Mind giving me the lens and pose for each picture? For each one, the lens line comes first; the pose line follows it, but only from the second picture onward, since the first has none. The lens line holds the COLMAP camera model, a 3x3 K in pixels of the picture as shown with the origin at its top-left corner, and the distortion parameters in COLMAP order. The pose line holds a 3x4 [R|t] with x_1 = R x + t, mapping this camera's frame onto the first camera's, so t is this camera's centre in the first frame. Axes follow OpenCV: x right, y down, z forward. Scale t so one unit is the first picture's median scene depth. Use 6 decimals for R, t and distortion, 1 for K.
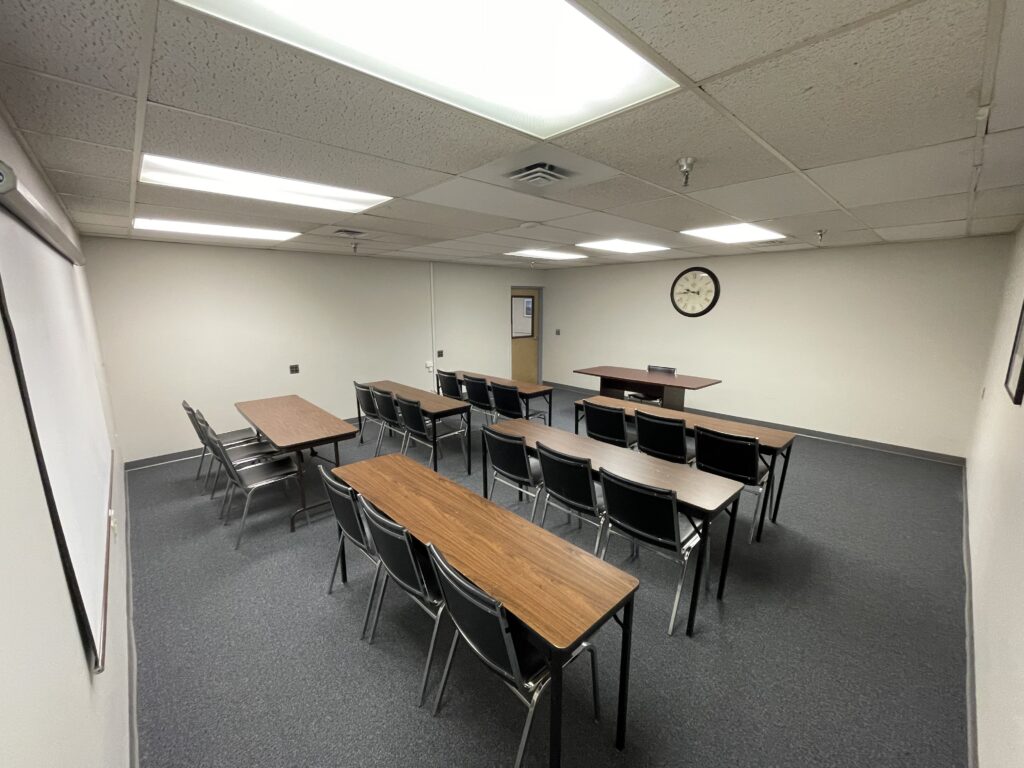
lens RADIAL K [[411.2, 0, 512.4], [0, 411.2, 382.9], [0, 0, 1]] dist [-0.002957, -0.000672]
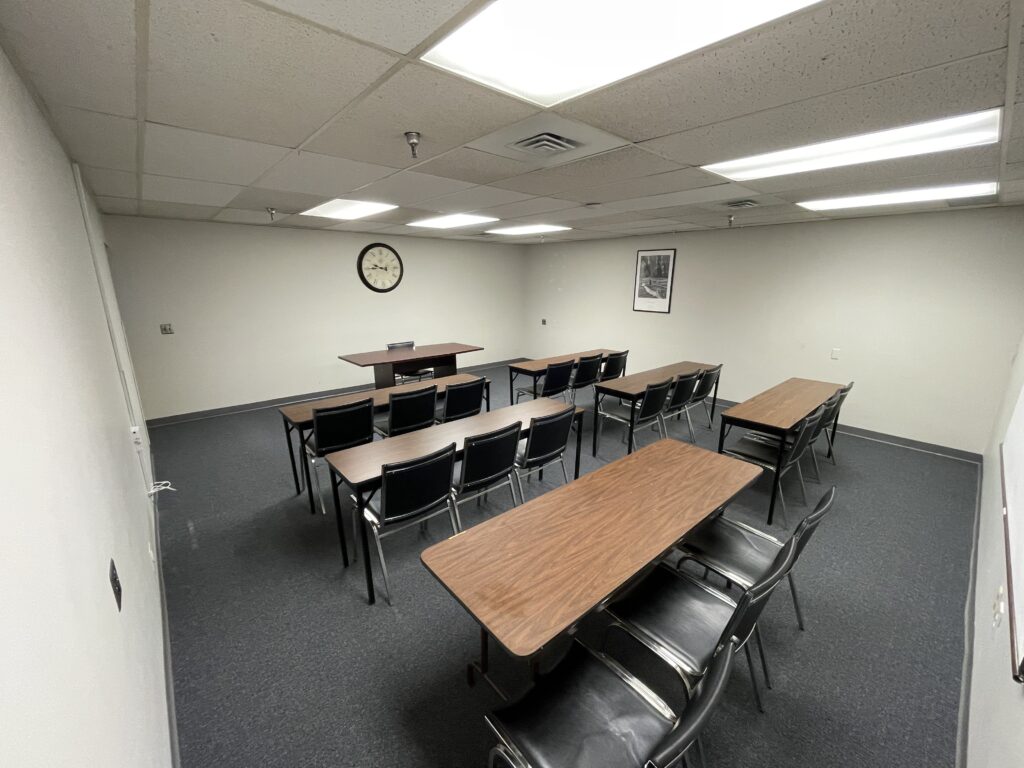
lens RADIAL K [[411.2, 0, 512.4], [0, 411.2, 382.9], [0, 0, 1]] dist [-0.002957, -0.000672]
pose [[0.032583, -0.237522, 0.970835, -0.625159], [0.191483, 0.954842, 0.227183, -0.121607], [-0.980955, 0.178496, 0.076593, 0.675551]]
